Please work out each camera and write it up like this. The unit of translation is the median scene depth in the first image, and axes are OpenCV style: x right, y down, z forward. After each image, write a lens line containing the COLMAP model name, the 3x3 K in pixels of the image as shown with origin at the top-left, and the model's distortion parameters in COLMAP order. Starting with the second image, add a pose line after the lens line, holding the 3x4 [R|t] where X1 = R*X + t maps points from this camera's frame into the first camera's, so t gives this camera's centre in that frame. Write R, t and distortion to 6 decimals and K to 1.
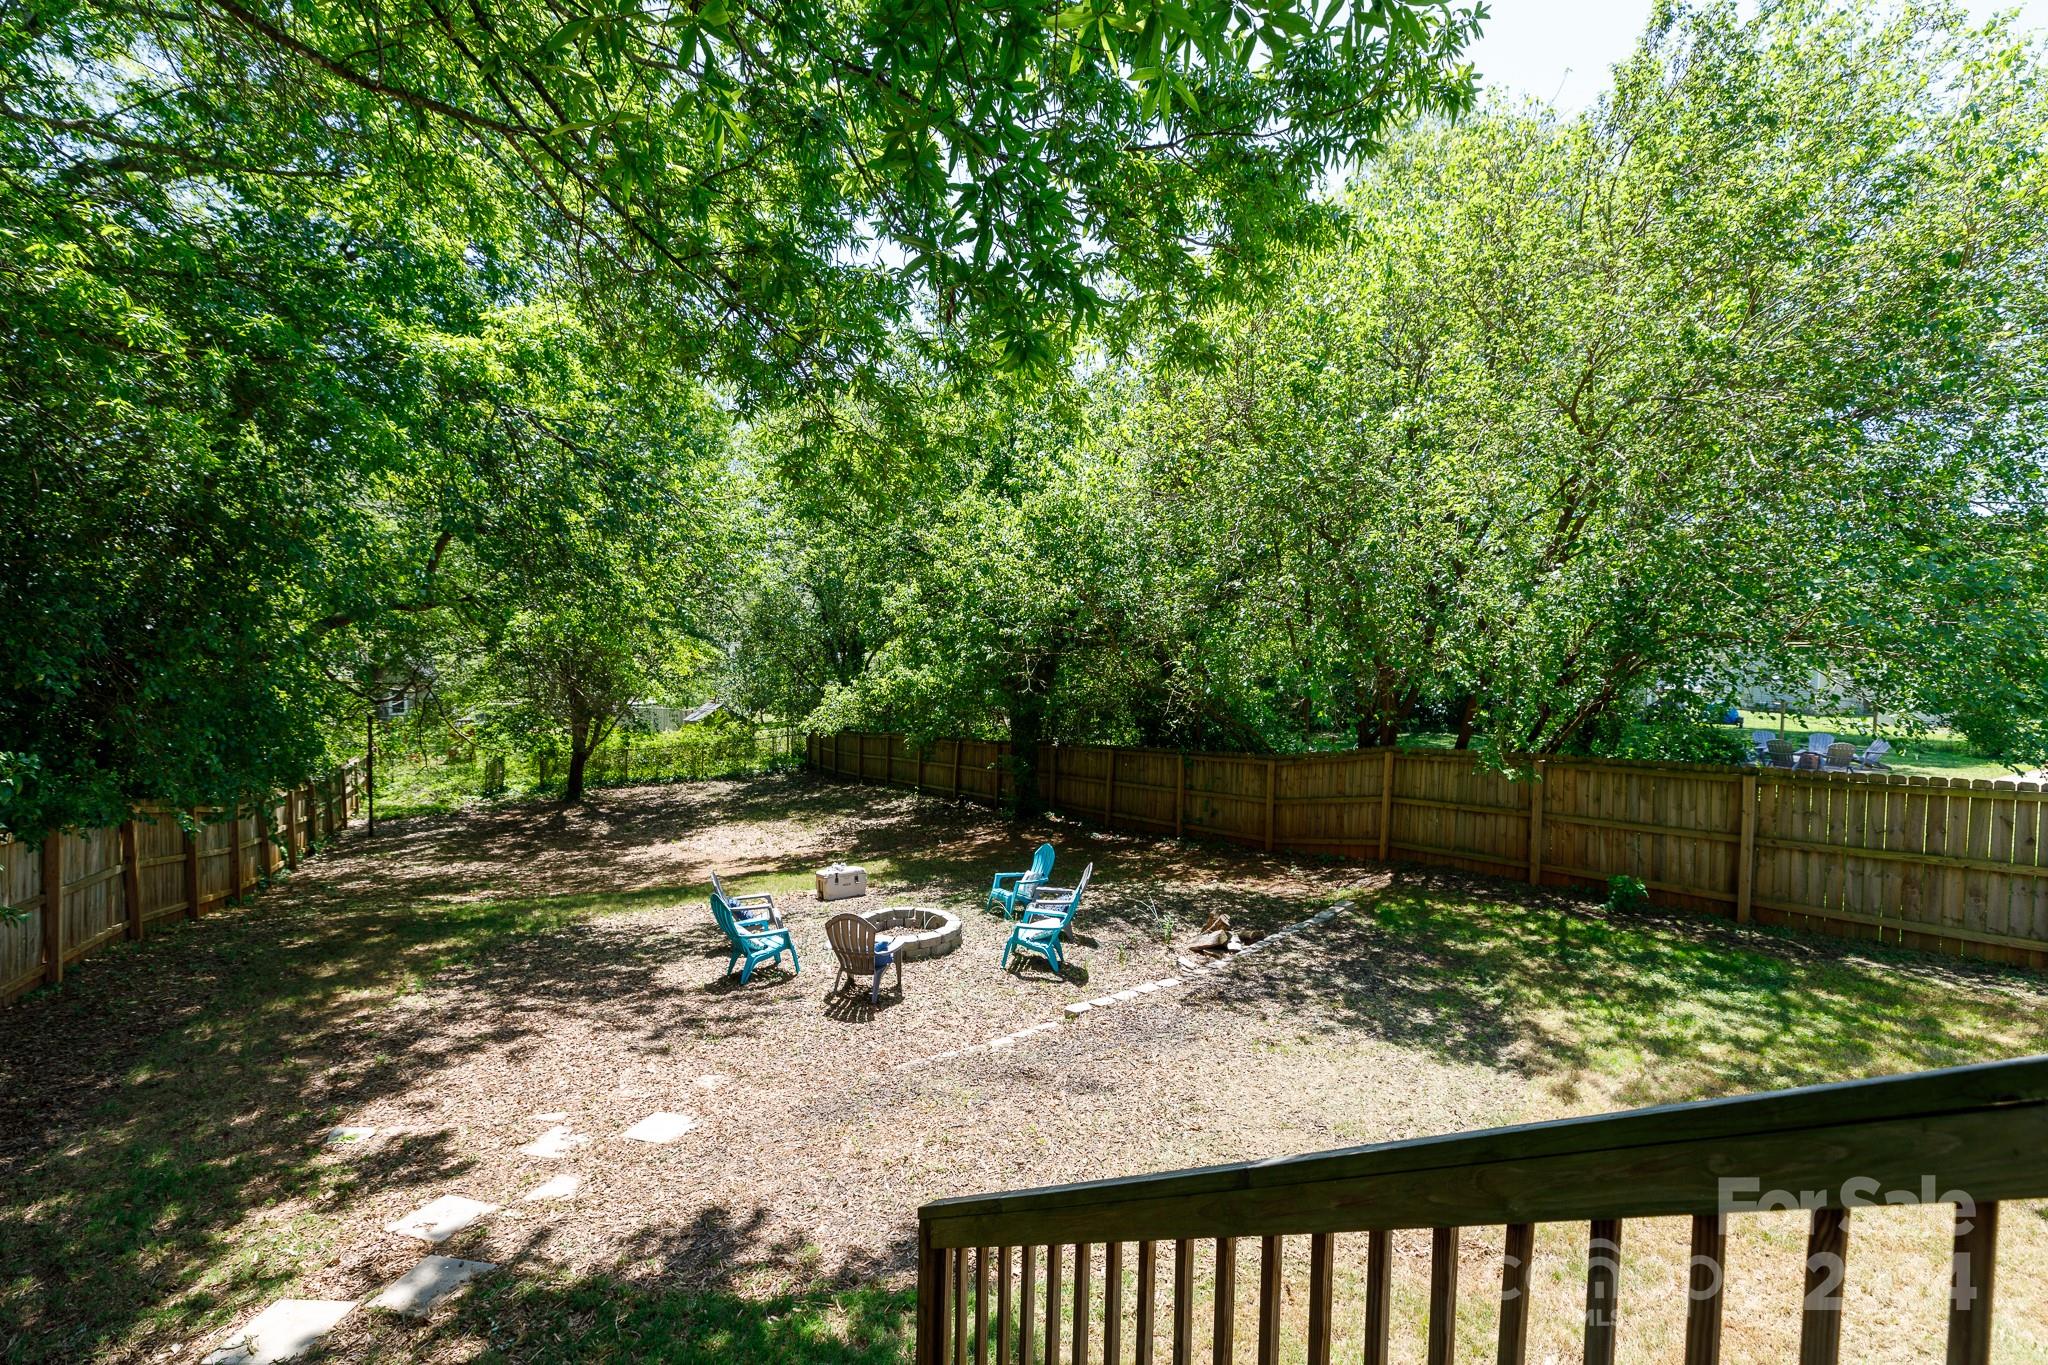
lens RADIAL K [[909.6, 0, 1025.8], [0, 909.6, 684.9], [0, 0, 1]] dist [0.000204, -0.000598]
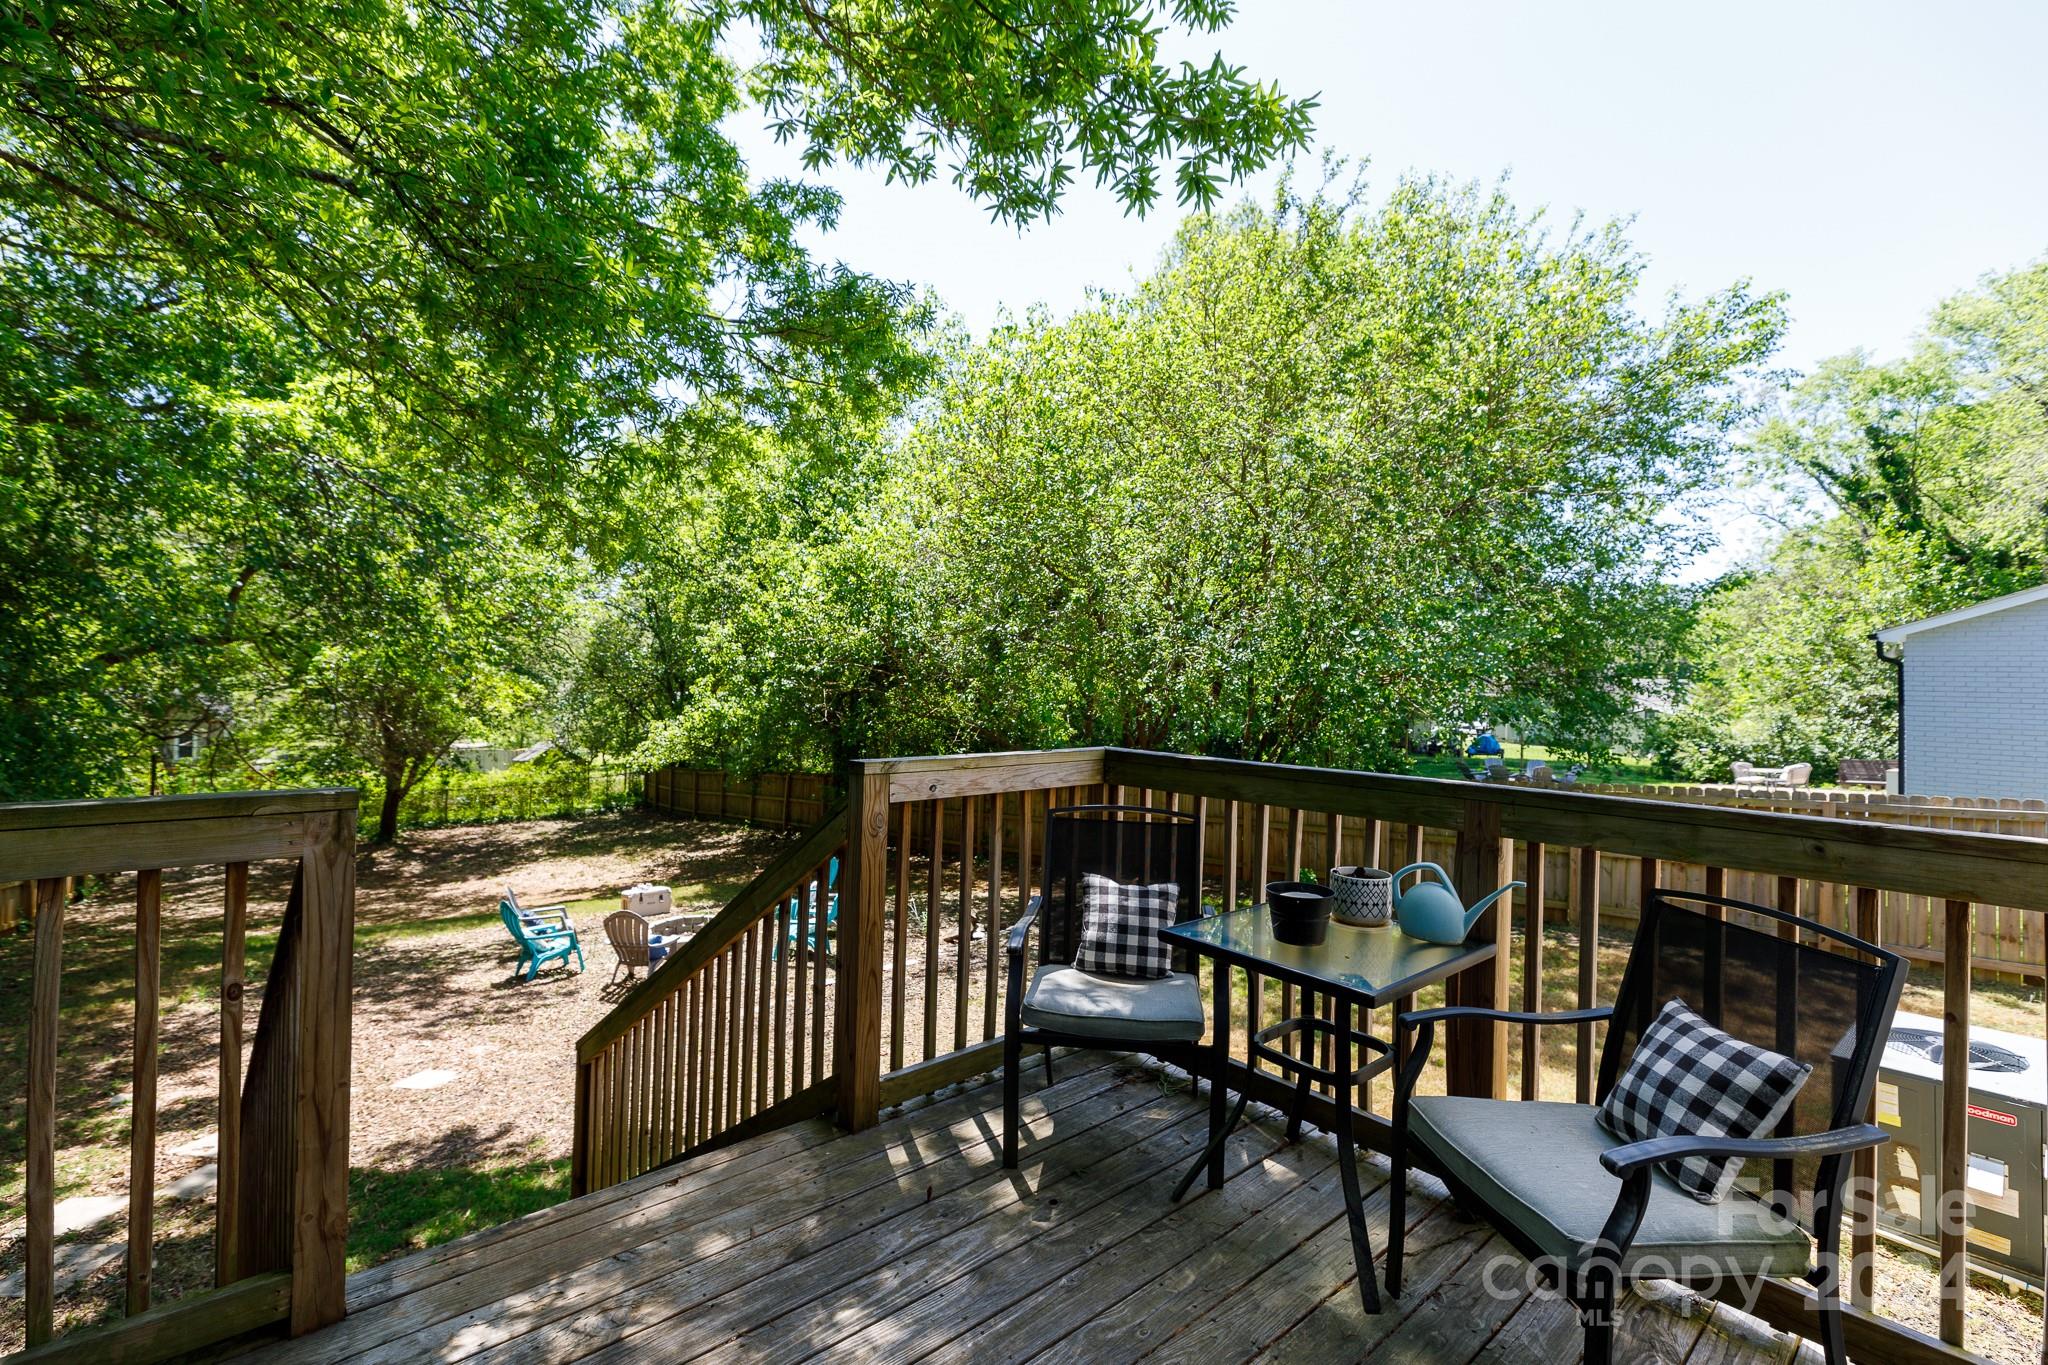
lens RADIAL K [[909.6, 0, 1023.0], [0, 909.6, 678.4], [0, 0, 1]] dist [0.000204, -0.000598]
pose [[0.990244, 0.003098, 0.139311, 0.067117], [0.004229, 0.998624, -0.052267, 0.010286], [-0.139282, 0.052346, 0.988868, -0.102834]]
